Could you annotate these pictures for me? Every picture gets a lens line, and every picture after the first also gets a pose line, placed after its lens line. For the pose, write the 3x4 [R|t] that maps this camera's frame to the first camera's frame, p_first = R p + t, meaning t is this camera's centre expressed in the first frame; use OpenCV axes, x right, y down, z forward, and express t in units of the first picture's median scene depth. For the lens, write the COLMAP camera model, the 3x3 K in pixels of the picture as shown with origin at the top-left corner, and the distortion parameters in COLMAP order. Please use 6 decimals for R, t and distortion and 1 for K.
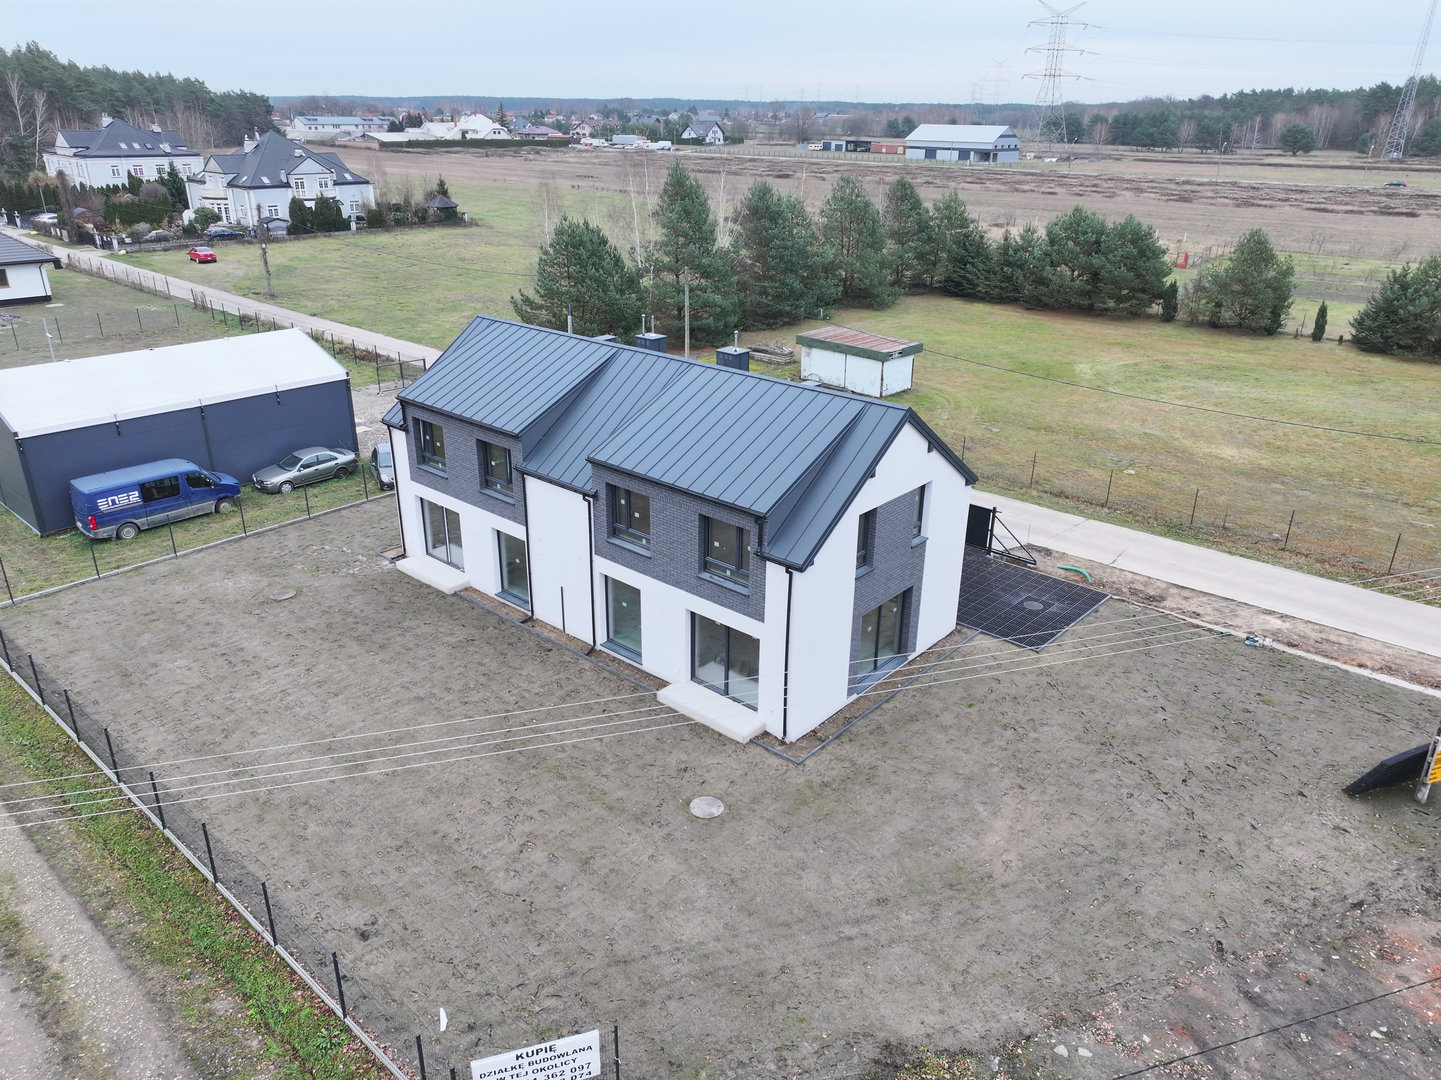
lens RADIAL K [[1016.3, 0, 720.7], [0, 1016.3, 544.3], [0, 0, 1]] dist [0.005966, 0.009931]
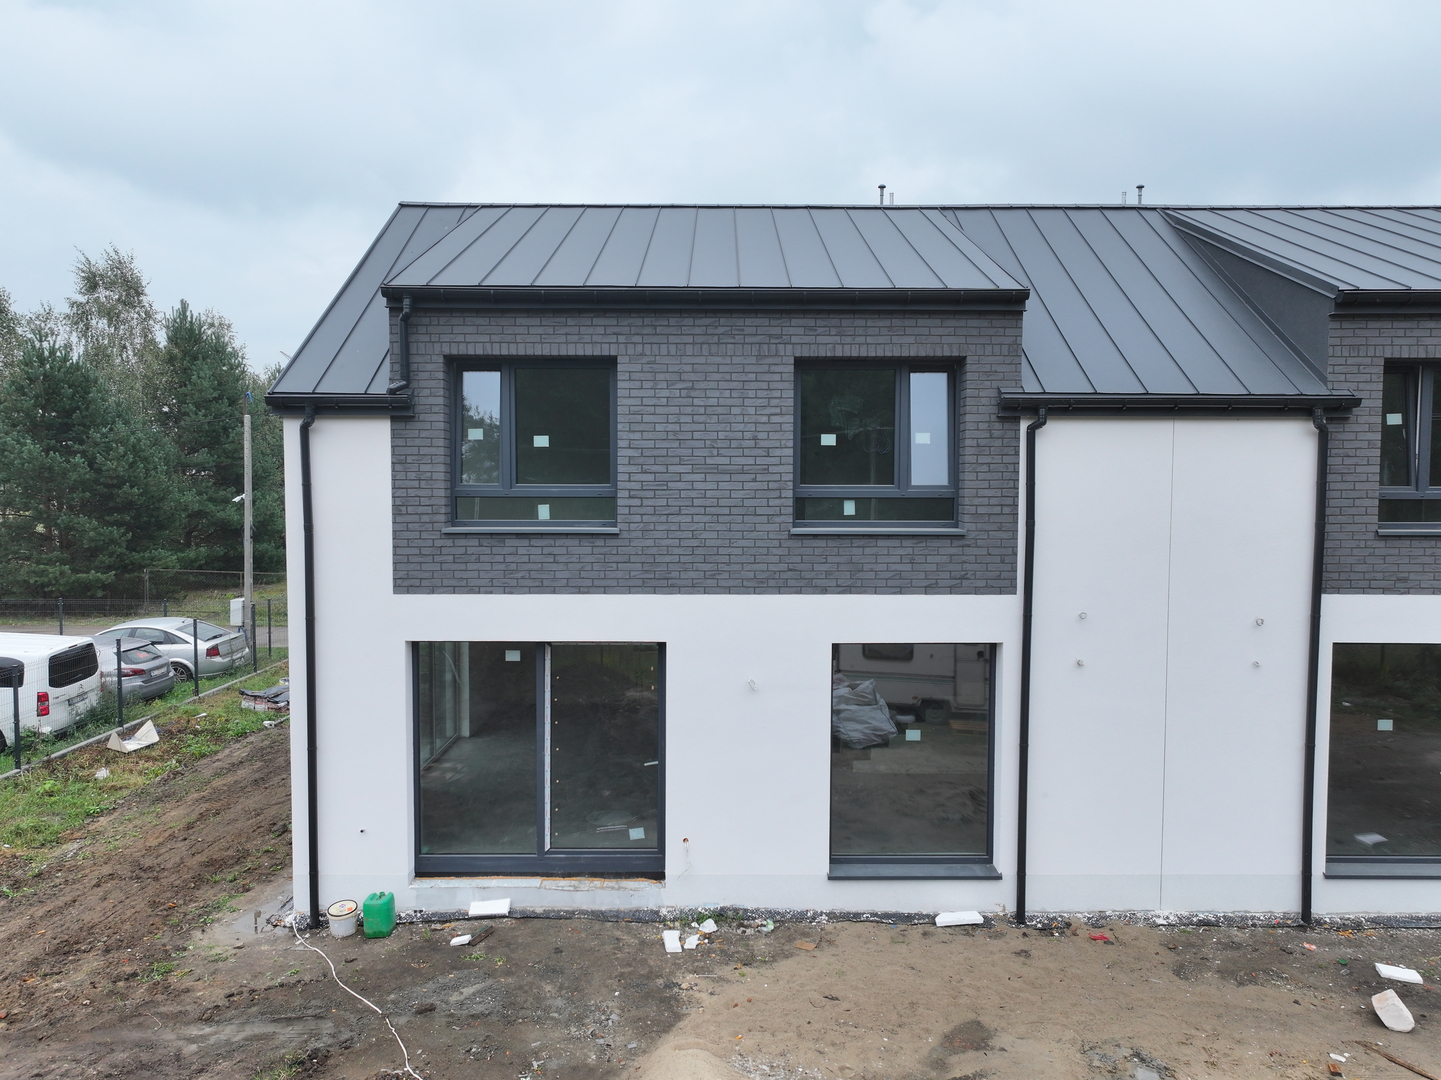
lens RADIAL K [[1016.3, 0, 729.4], [0, 1016.3, 528.3], [0, 0, 1]] dist [0.005966, 0.009931]
pose [[0.752588, -0.053181, 0.656341, -0.502408], [0.268836, 0.934698, -0.232523, 0.016382], [-0.601115, 0.351442, 0.717739, 0.854721]]
